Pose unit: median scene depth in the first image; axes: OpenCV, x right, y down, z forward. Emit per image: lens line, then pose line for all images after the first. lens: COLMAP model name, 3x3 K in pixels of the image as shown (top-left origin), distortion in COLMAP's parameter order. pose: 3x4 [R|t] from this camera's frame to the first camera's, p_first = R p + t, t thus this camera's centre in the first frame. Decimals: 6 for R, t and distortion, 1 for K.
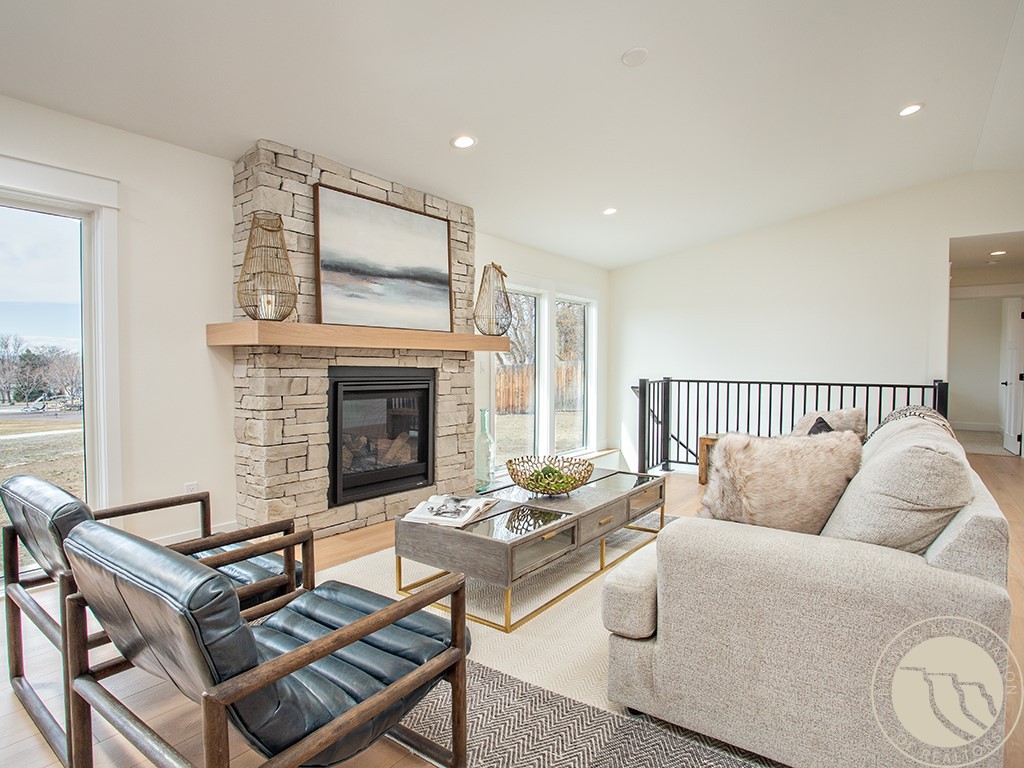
lens RADIAL K [[558.7, 0, 516.3], [0, 558.7, 385.4], [0, 0, 1]] dist [-0.027484, 0.001682]
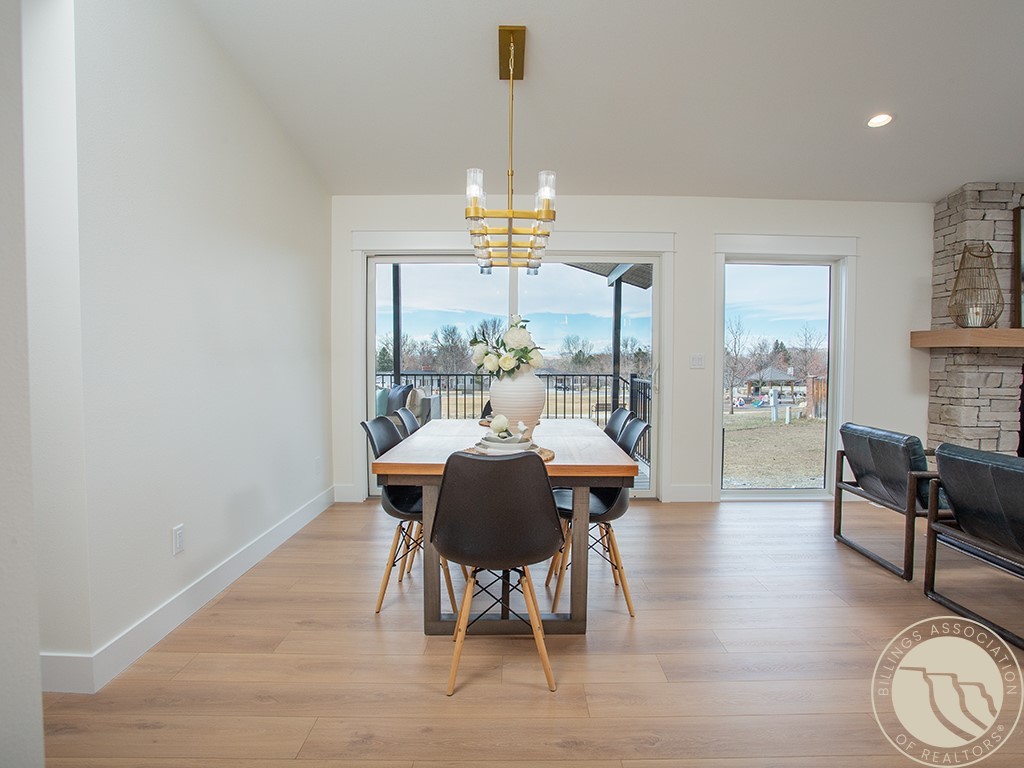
lens RADIAL K [[558.7, 0, 513.6], [0, 558.7, 382.9], [0, 0, 1]] dist [-0.027484, 0.001682]
pose [[0.589790, 0.037748, -0.806674, -0.047777], [-0.036897, 0.999123, 0.019777, 0.021485], [0.806714, 0.018100, 0.590665, -0.536008]]
